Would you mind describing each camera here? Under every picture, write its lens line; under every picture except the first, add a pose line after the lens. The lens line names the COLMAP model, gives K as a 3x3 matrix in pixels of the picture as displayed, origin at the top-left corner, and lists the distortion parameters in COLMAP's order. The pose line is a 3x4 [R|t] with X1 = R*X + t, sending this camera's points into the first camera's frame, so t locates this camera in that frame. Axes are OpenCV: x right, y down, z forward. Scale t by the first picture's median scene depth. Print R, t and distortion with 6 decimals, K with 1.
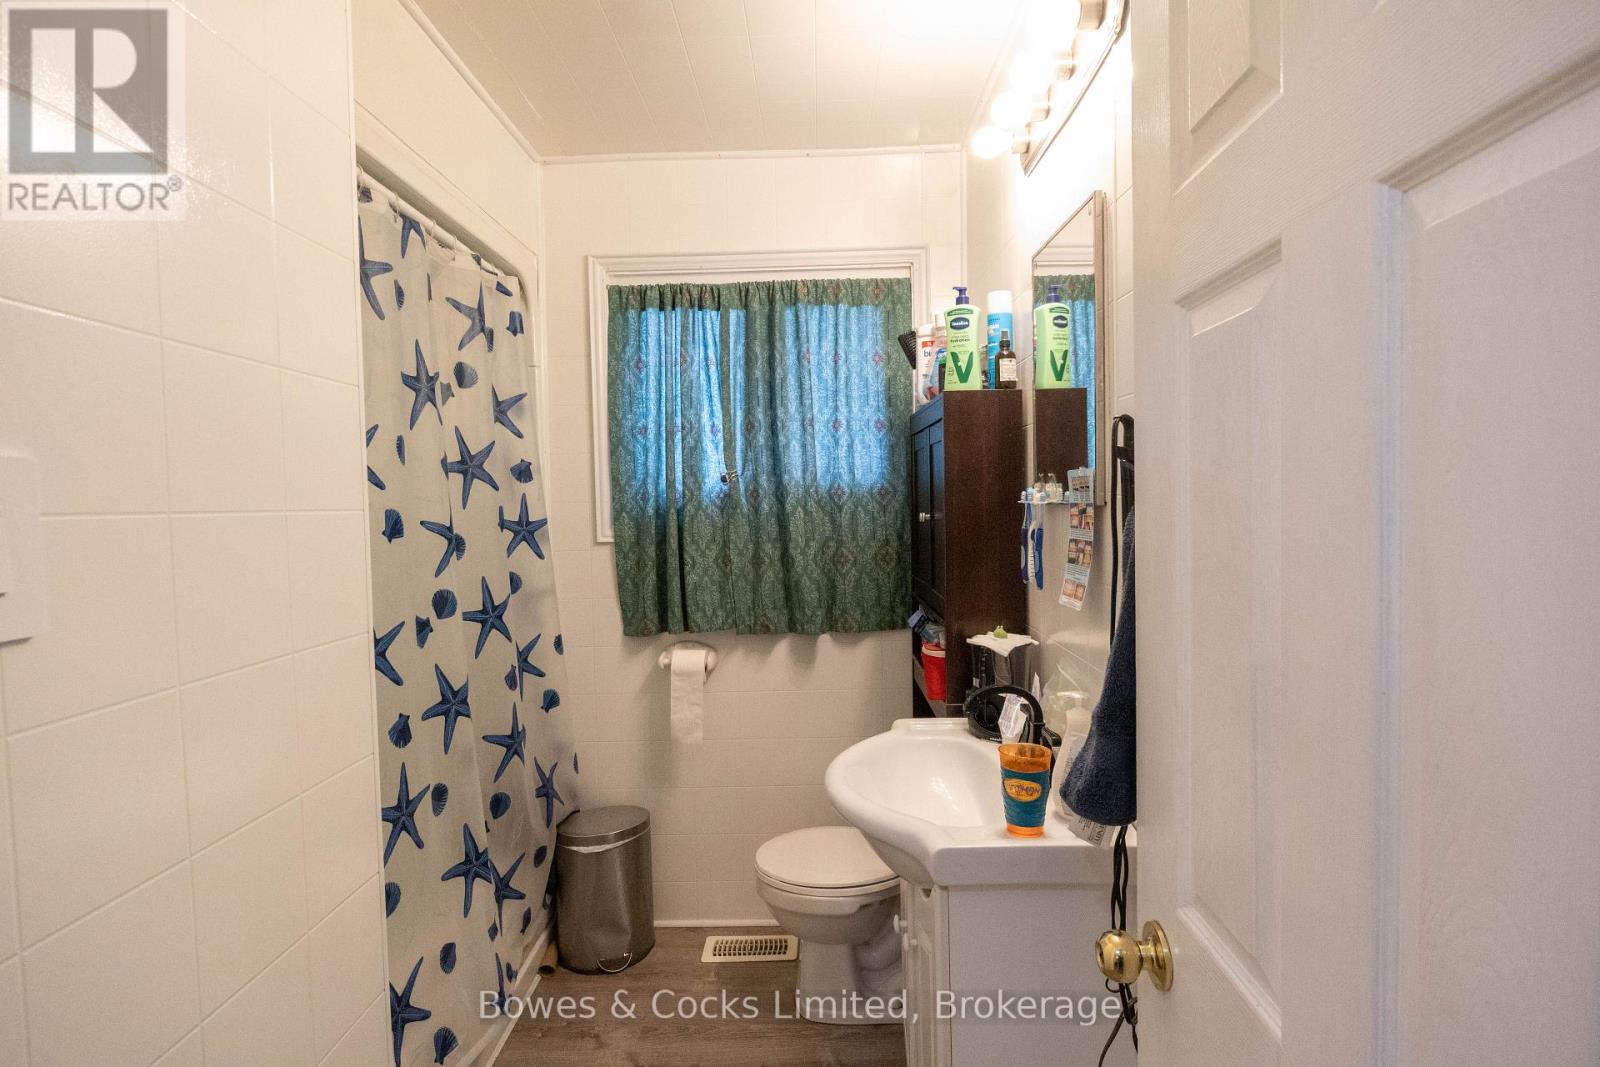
lens RADIAL K [[794.9, 0, 804.4], [0, 794.9, 531.1], [0, 0, 1]] dist [-0.003722, -0.004354]
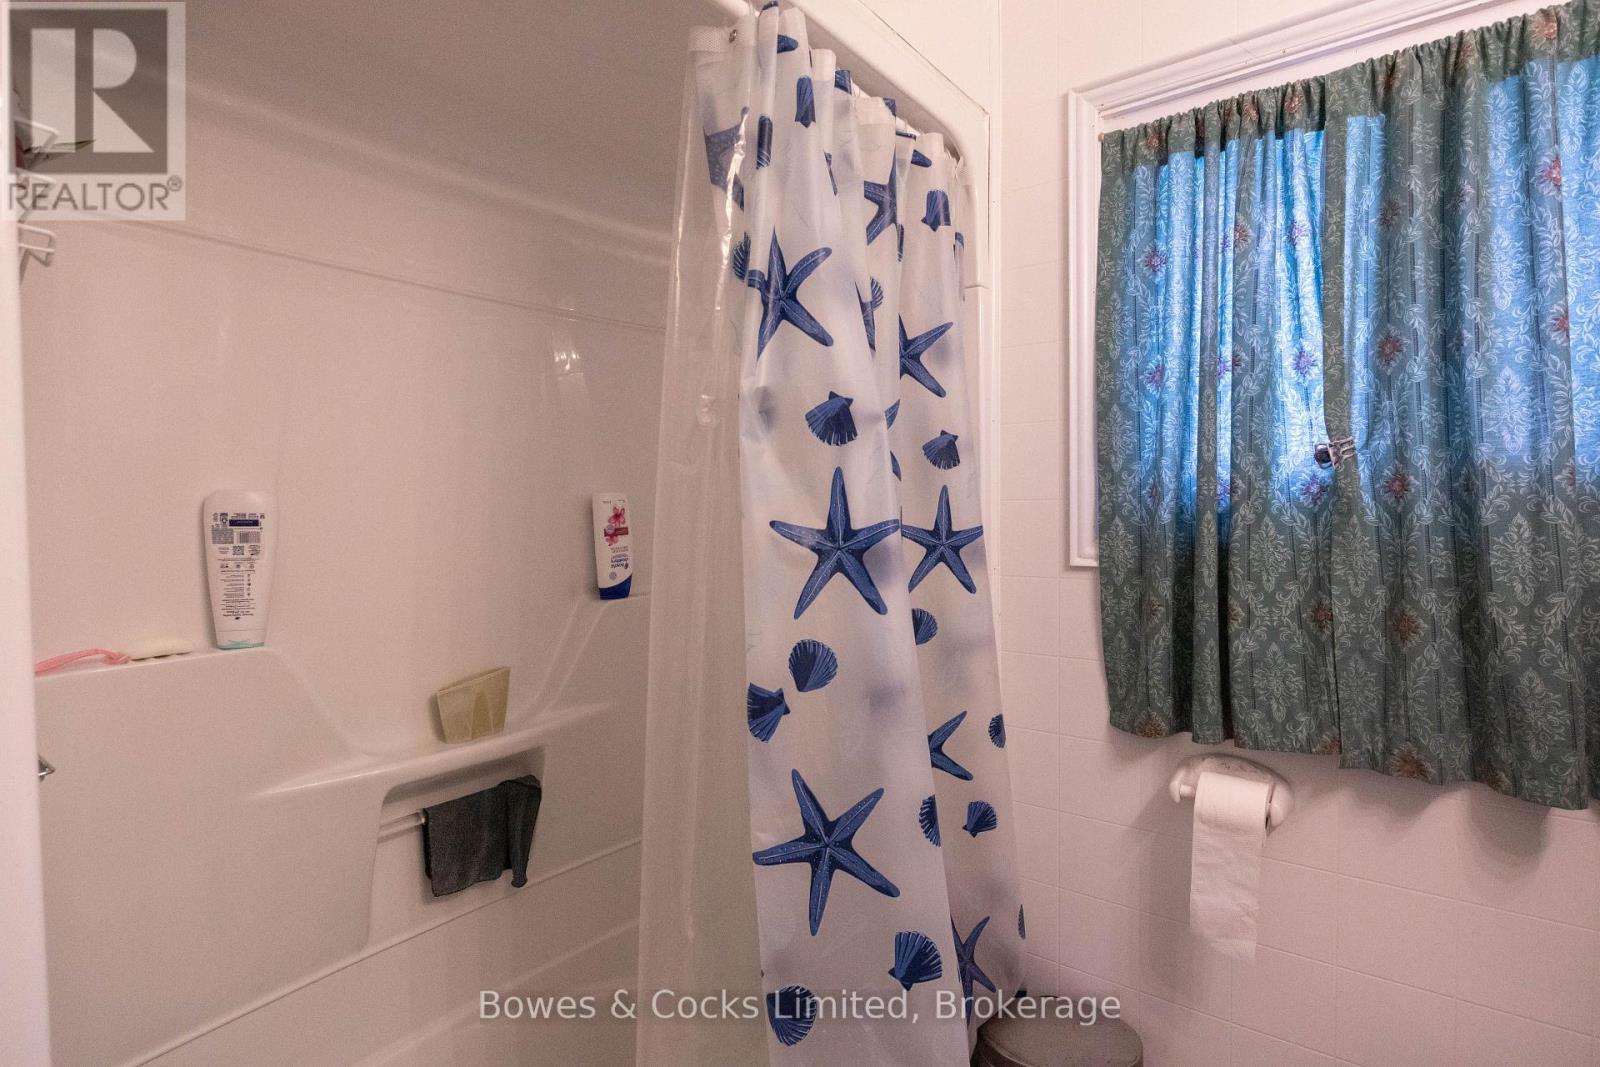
lens RADIAL K [[794.9, 0, 802.7], [0, 794.9, 533.0], [0, 0, 1]] dist [-0.003722, -0.004354]
pose [[0.802528, 0.033134, -0.595694, -0.063965], [-0.024361, 0.999444, 0.022773, -0.019928], [0.596117, -0.003764, 0.802889, 0.393129]]
